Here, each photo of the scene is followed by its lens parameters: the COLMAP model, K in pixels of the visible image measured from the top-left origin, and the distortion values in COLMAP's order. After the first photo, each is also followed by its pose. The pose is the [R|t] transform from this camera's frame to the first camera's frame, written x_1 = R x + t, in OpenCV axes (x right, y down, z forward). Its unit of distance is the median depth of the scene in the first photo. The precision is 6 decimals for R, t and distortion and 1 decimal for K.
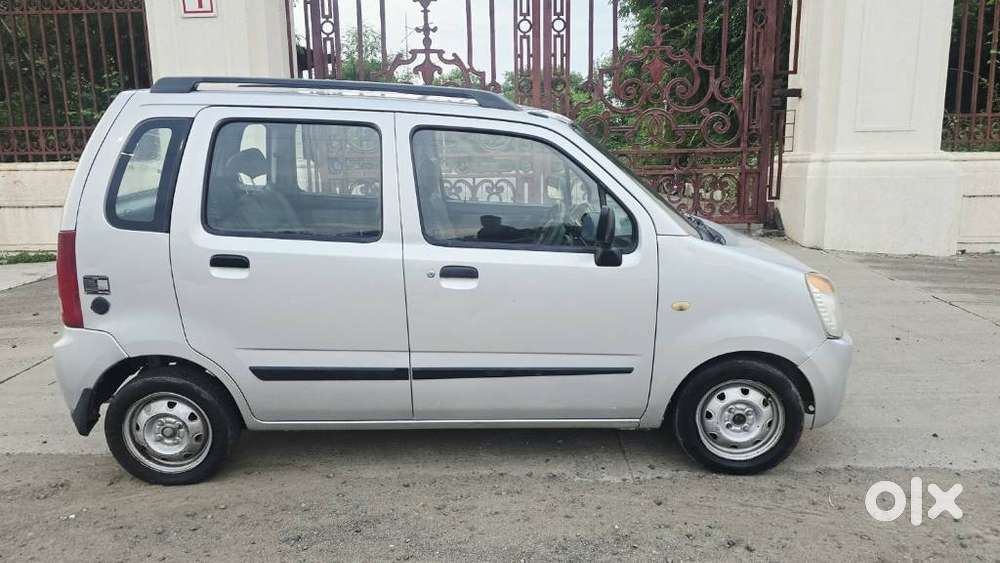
lens RADIAL K [[671.6, 0, 498.5], [0, 671.6, 279.0], [0, 0, 1]] dist [0.056683, -0.048601]
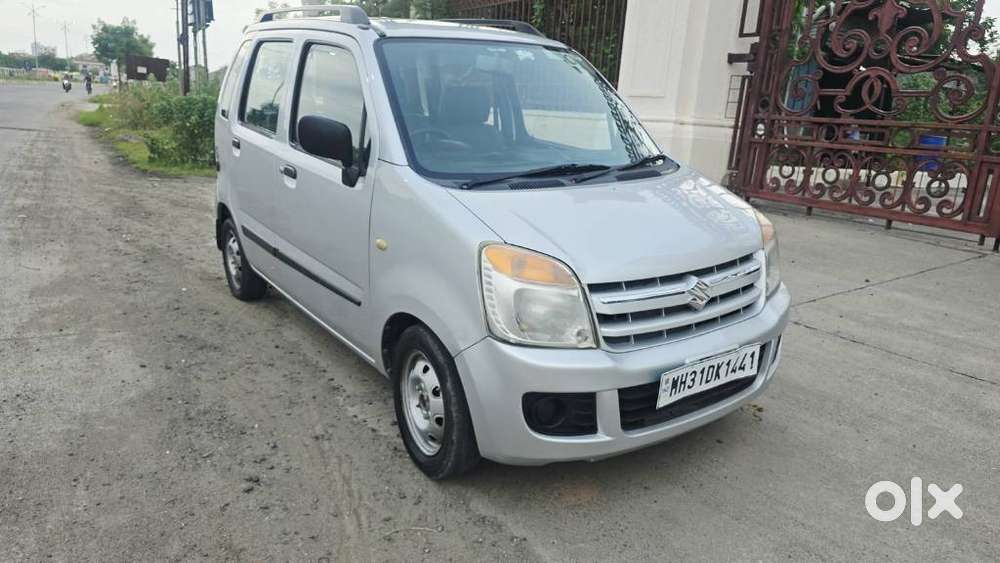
lens RADIAL K [[671.6, 0, 503.1], [0, 671.6, 272.5], [0, 0, 1]] dist [0.056683, -0.048601]
pose [[0.575381, 0.237119, -0.782759, 1.037394], [-0.219423, 0.966720, 0.131555, -0.073422], [0.787903, 0.096061, 0.608261, 0.580674]]
